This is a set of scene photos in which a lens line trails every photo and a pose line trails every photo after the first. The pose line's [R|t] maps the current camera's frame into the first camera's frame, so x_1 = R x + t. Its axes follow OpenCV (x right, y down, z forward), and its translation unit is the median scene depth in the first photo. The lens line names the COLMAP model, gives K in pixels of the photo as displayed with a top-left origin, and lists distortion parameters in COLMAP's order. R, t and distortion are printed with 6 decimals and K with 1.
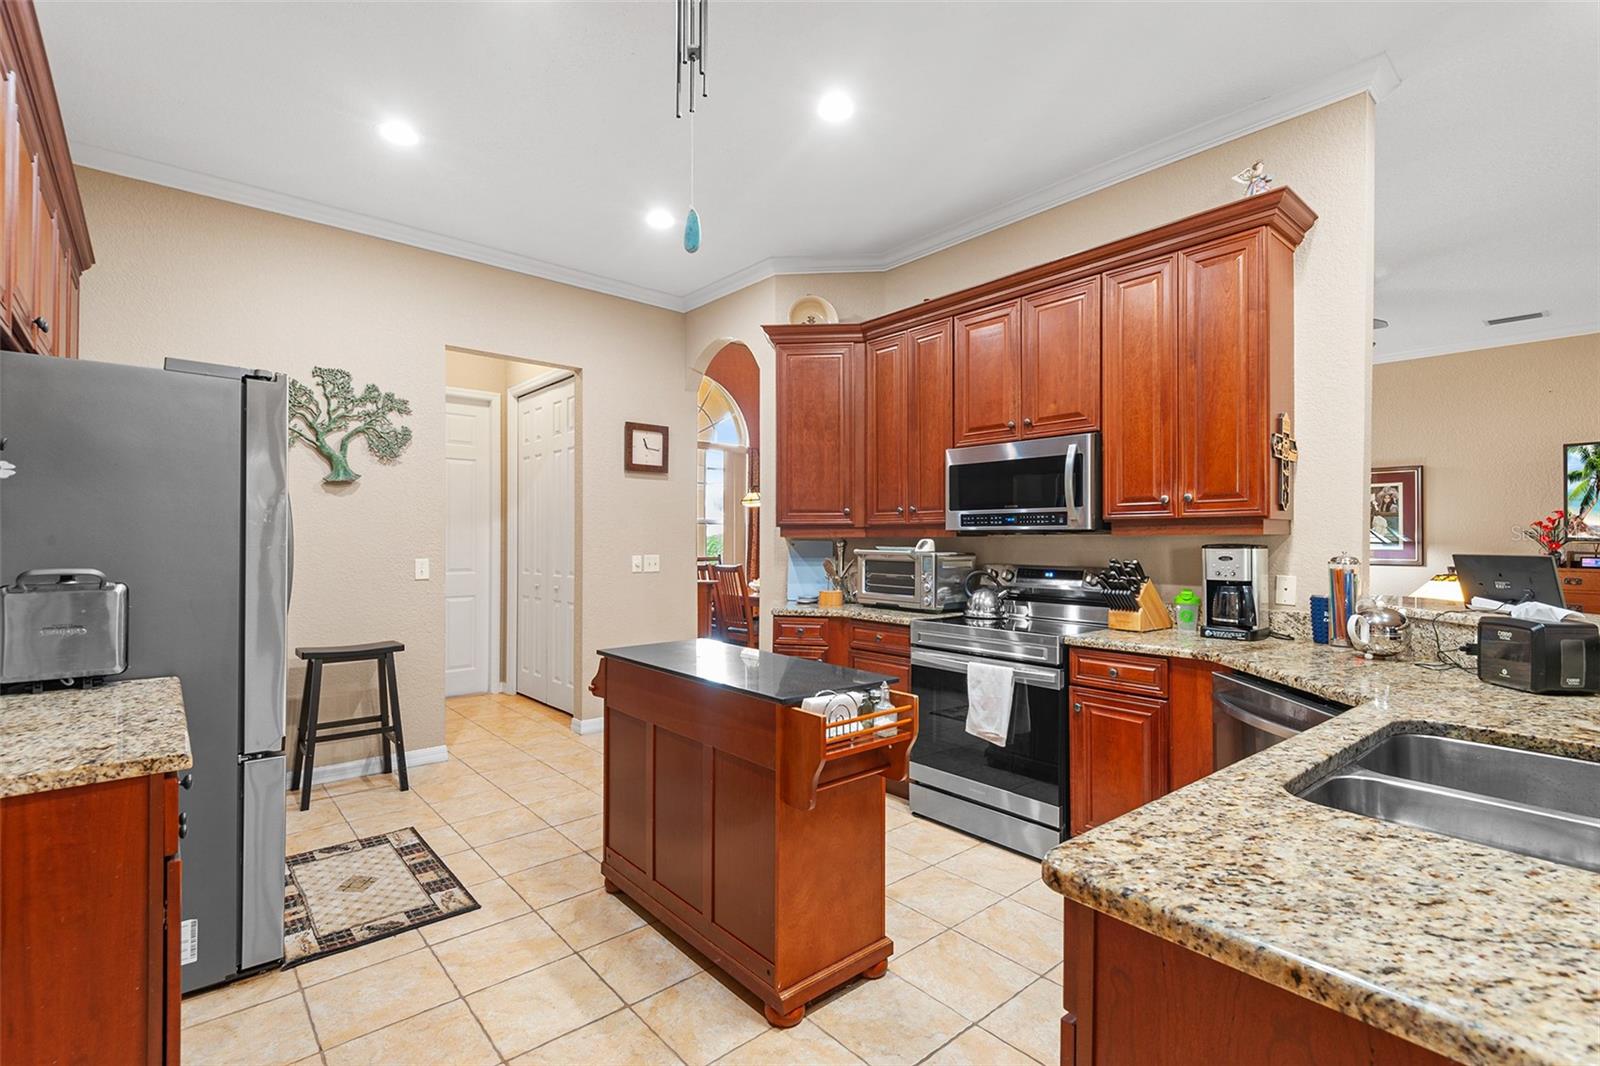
lens RADIAL K [[725.4, 0, 793.4], [0, 725.4, 536.7], [0, 0, 1]] dist [0.040859, -0.029651]
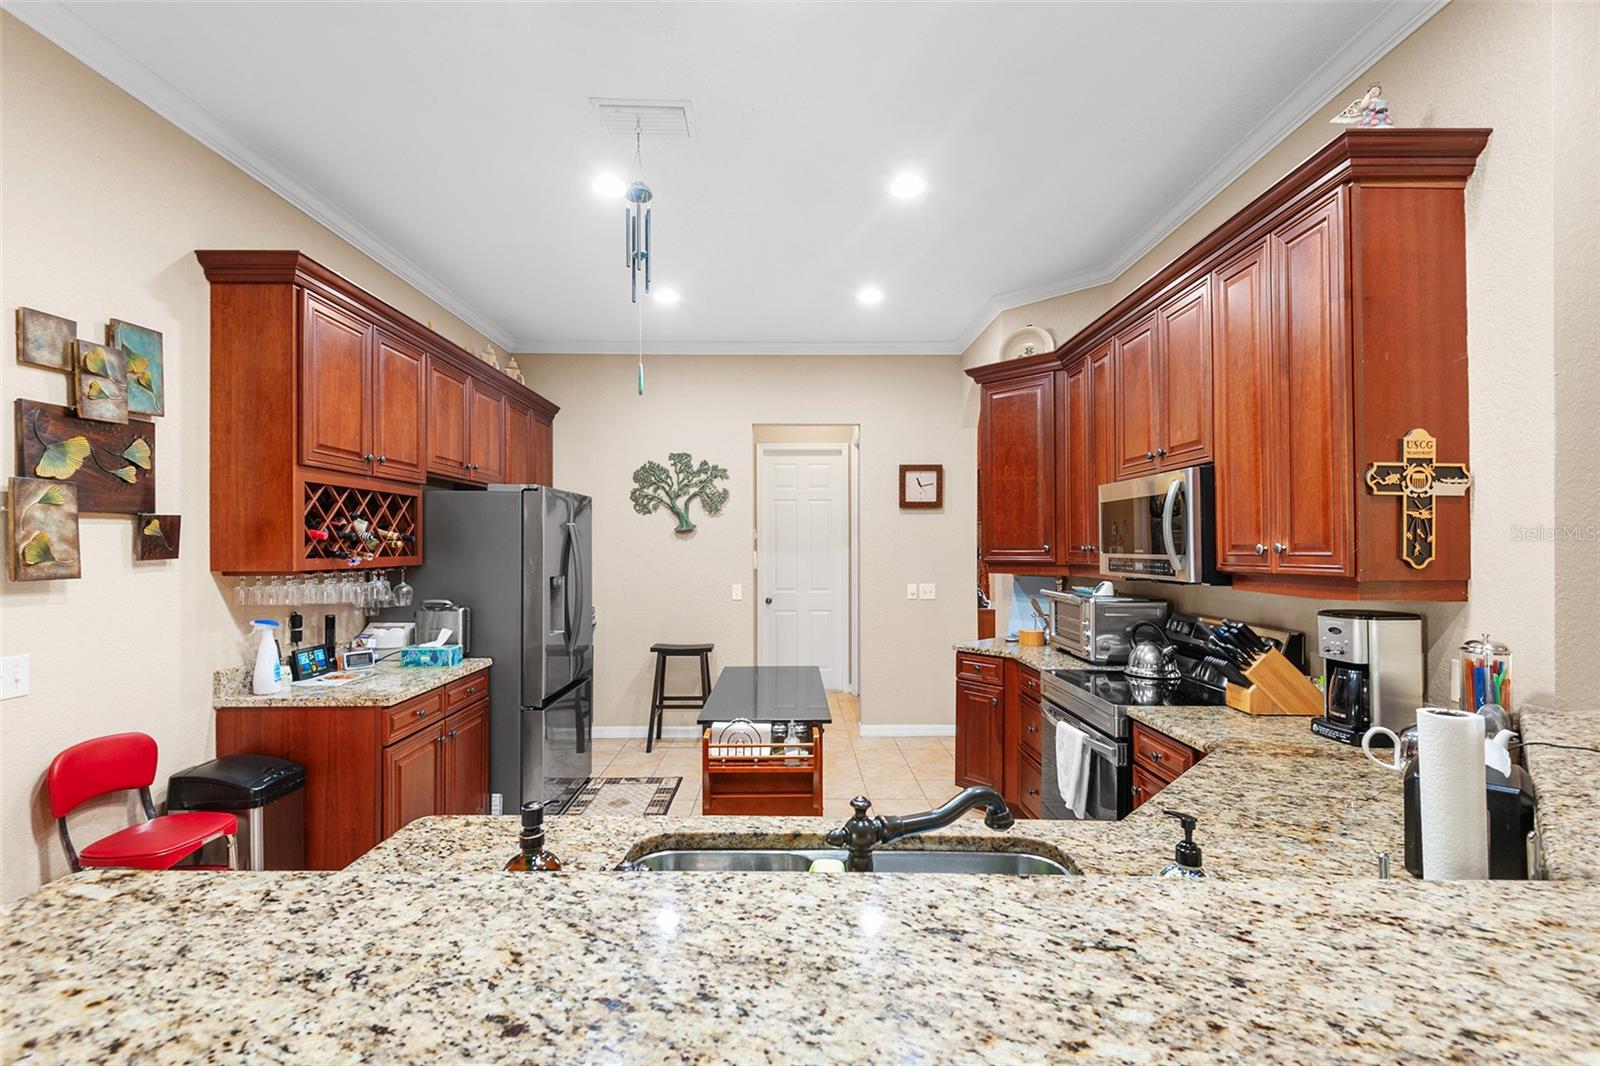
lens RADIAL K [[725.4, 0, 793.4], [0, 725.4, 536.7], [0, 0, 1]] dist [0.040859, -0.029651]
pose [[0.756635, -0.013402, -0.653700, 0.487947], [0.007460, 0.999902, -0.011865, -0.044886], [0.653795, 0.004101, 0.756661, 0.058229]]
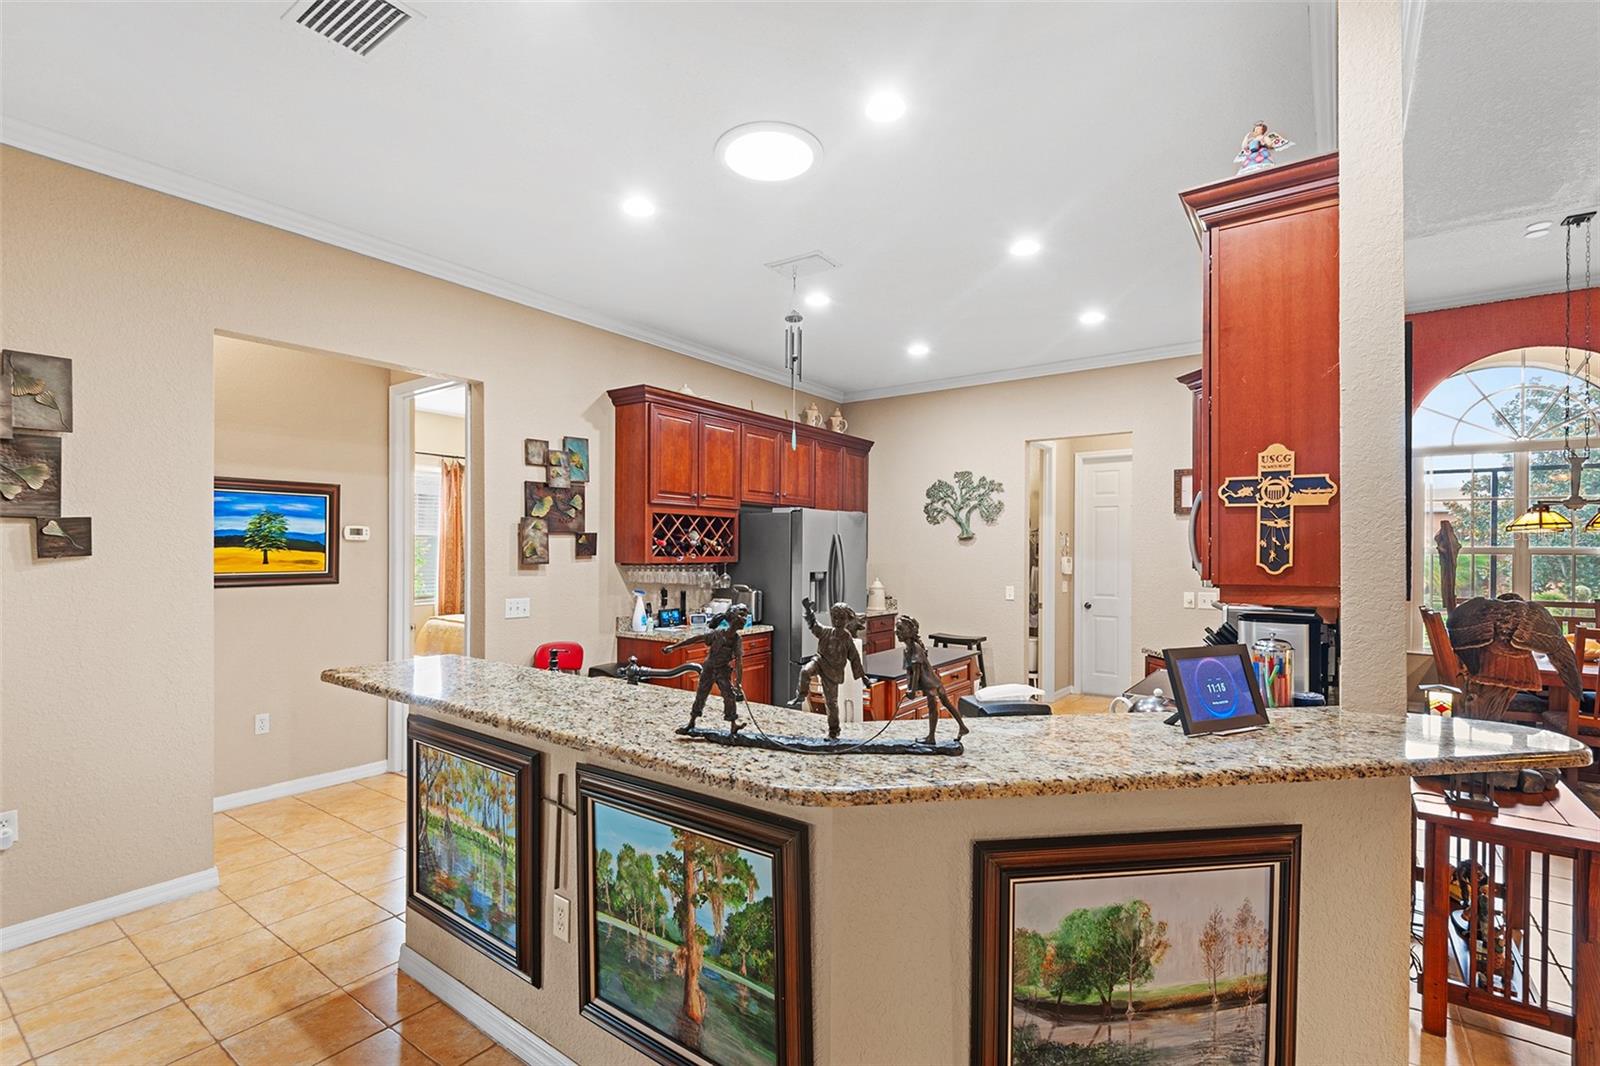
lens RADIAL K [[727.5, 0, 793.0], [0, 727.5, 545.5], [0, 0, 1]] dist [0.031543, -0.019032]
pose [[0.214075, -0.010036, -0.976766, 0.941961], [-0.000174, 0.999947, -0.010312, -0.041203], [0.976817, 0.002377, 0.214062, 0.260728]]
